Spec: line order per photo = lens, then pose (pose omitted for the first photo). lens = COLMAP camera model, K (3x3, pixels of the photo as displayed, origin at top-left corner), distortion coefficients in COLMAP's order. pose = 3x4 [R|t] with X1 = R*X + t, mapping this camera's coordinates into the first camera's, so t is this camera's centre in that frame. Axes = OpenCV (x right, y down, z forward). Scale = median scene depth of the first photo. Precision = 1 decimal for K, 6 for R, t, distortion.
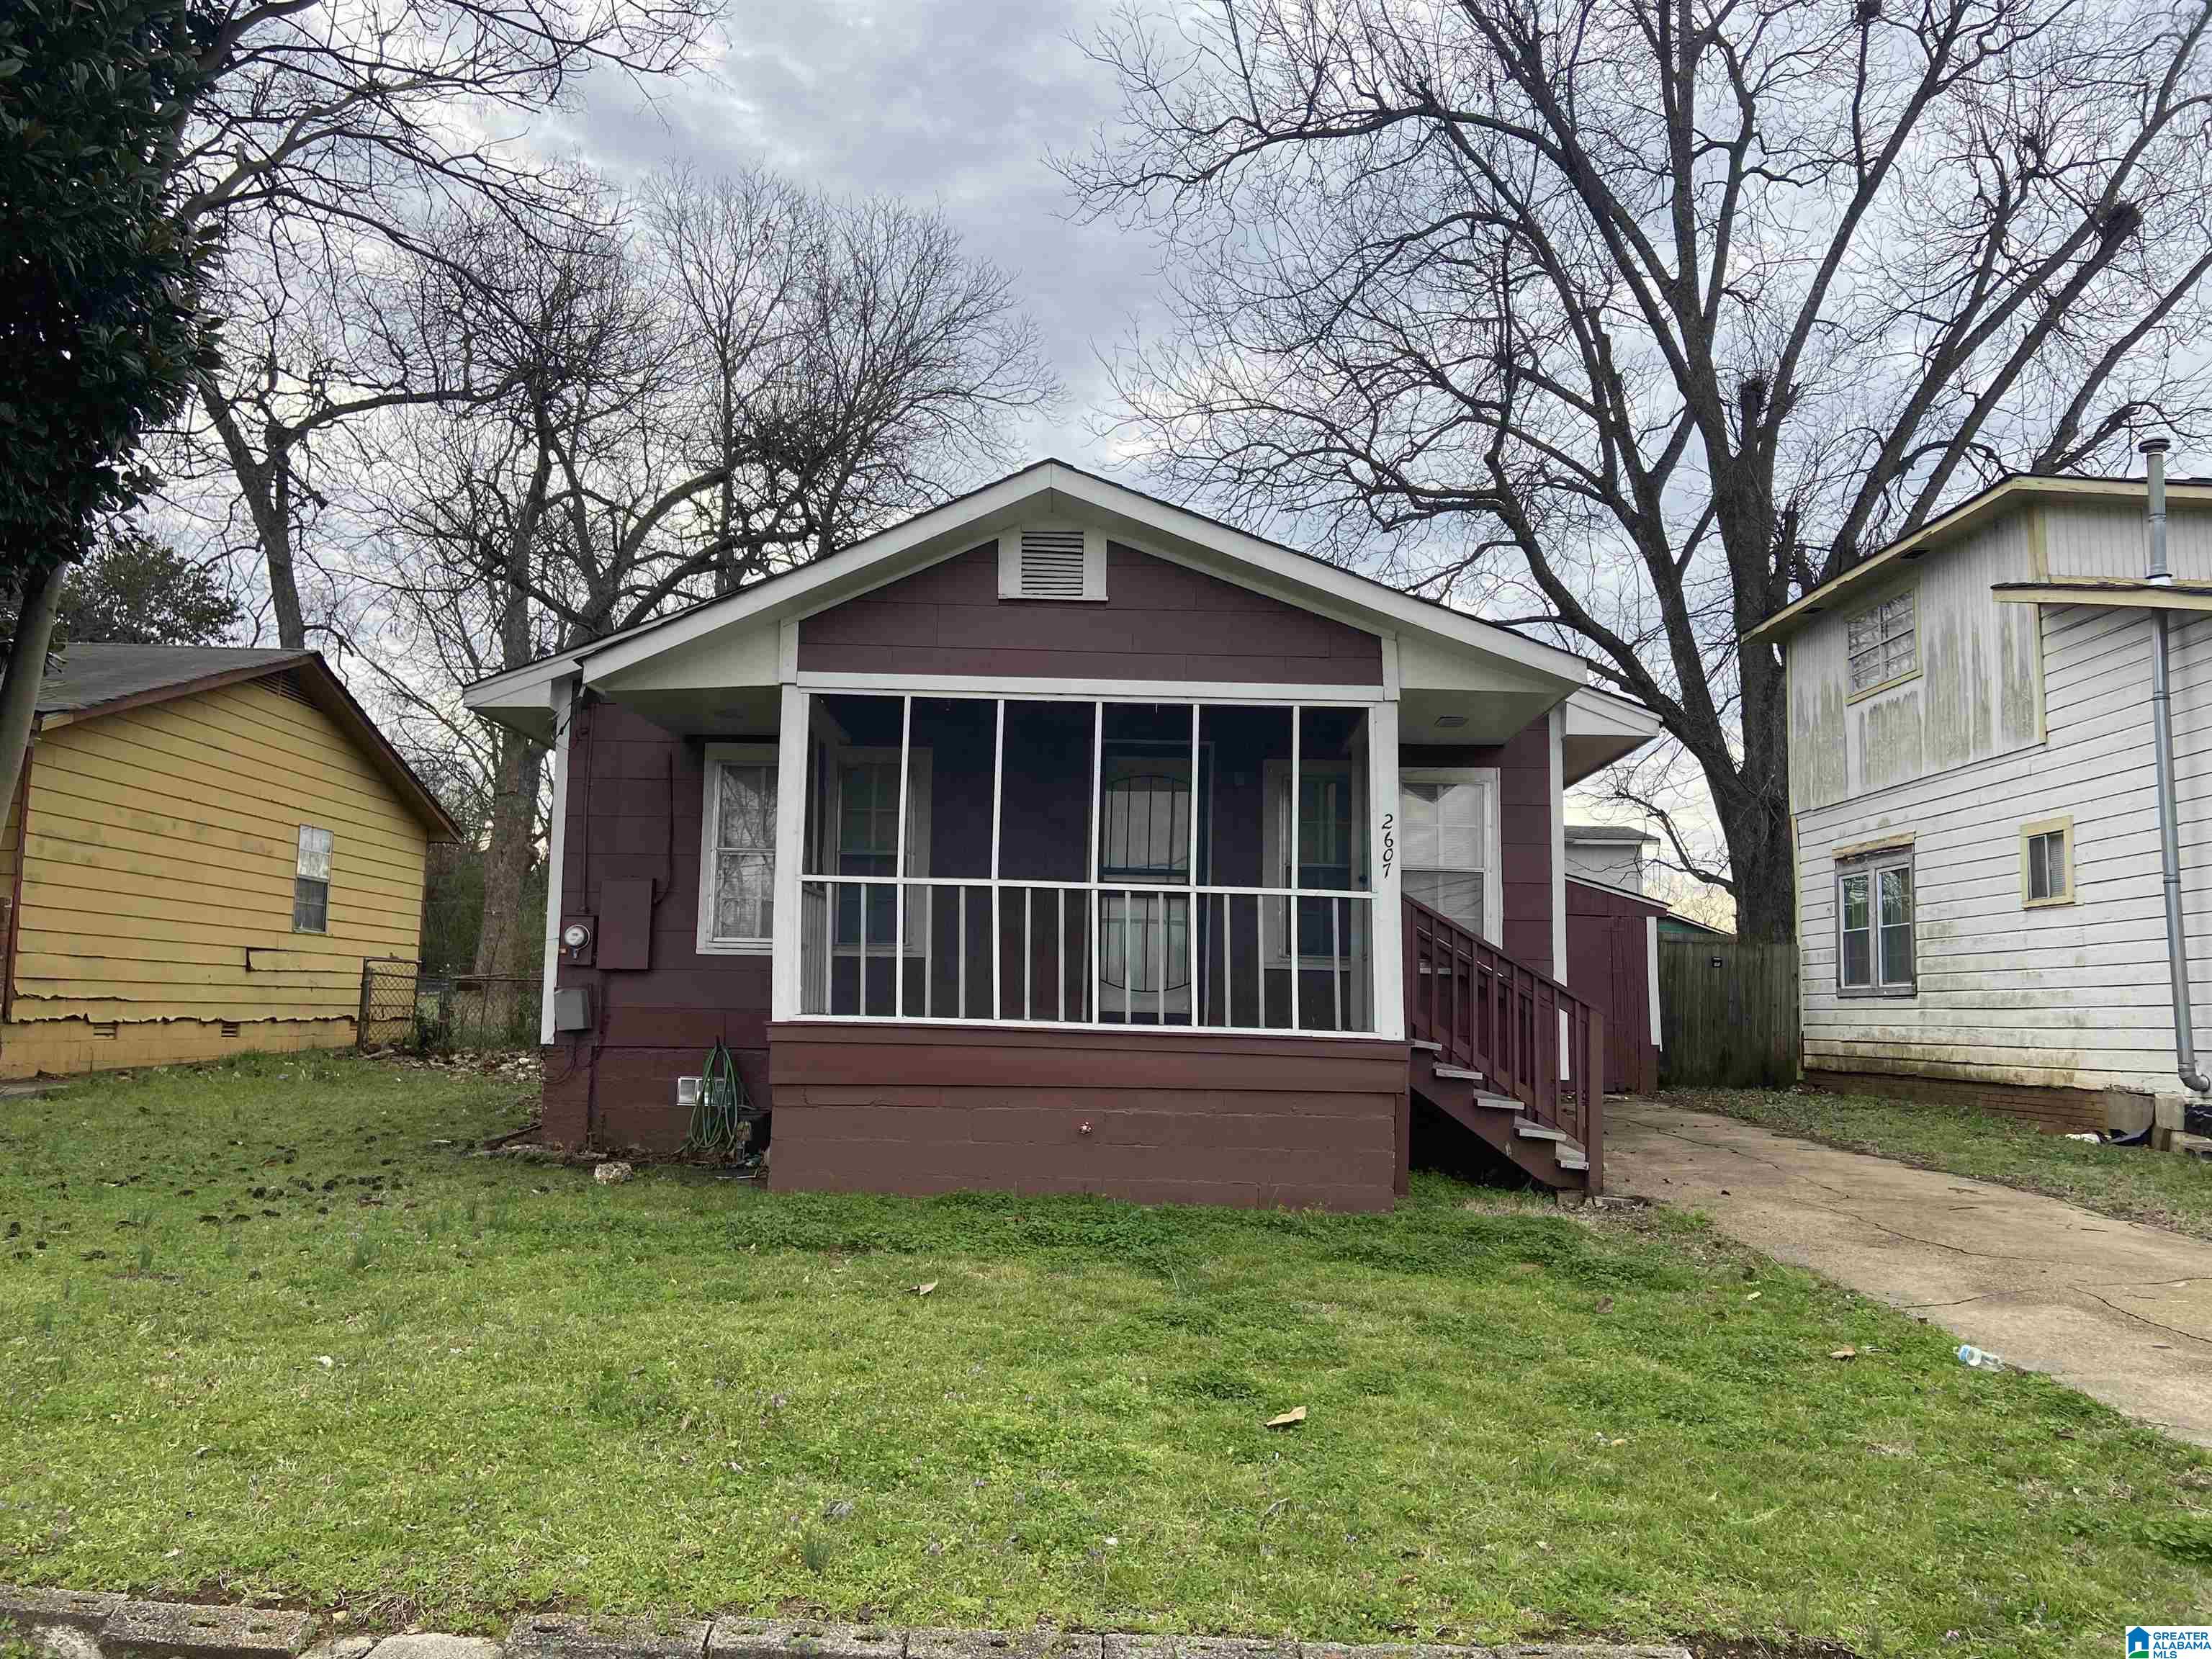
lens RADIAL K [[1669.0, 0, 1096.5], [0, 1669.0, 820.8], [0, 0, 1]] dist [0.141548, -0.167574]
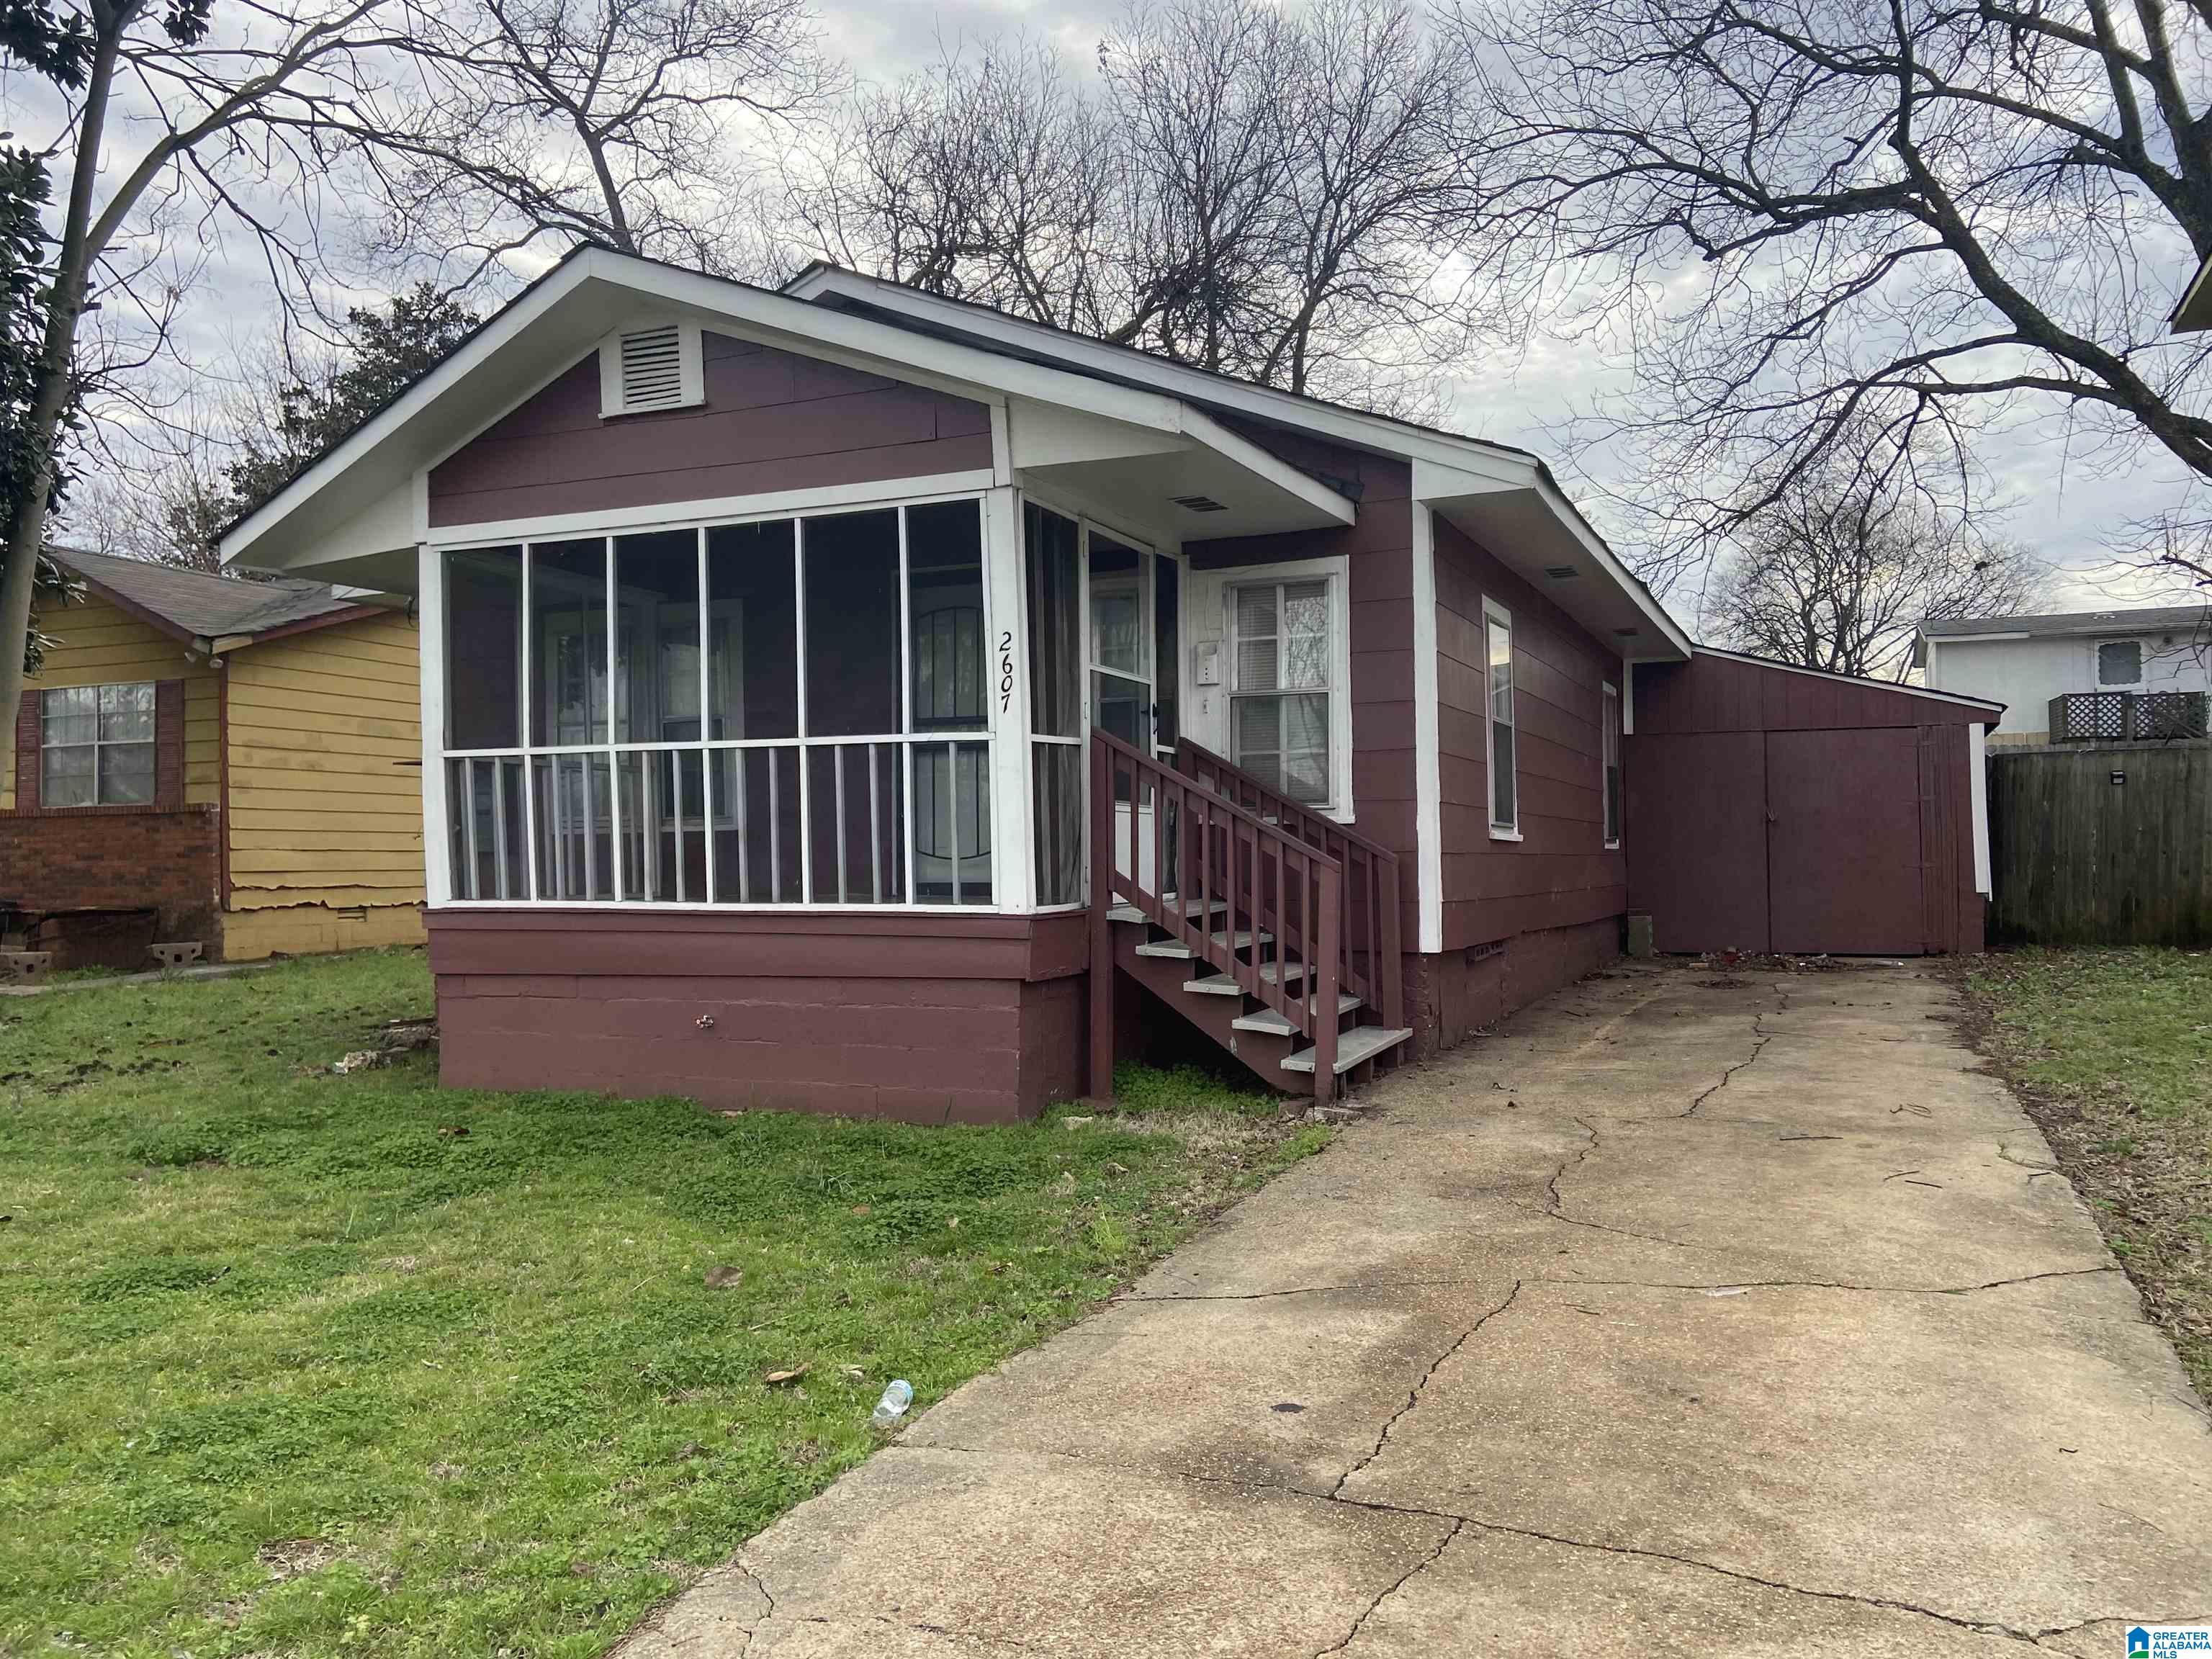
lens RADIAL K [[1714.4, 0, 1106.0], [0, 1714.4, 829.5], [0, 0, 1]] dist [0.032974, -0.007296]
pose [[0.917067, -0.039849, -0.396737, 0.526817], [0.075407, 0.994371, 0.074428, 0.031795], [0.391538, -0.098172, 0.914910, 0.264033]]
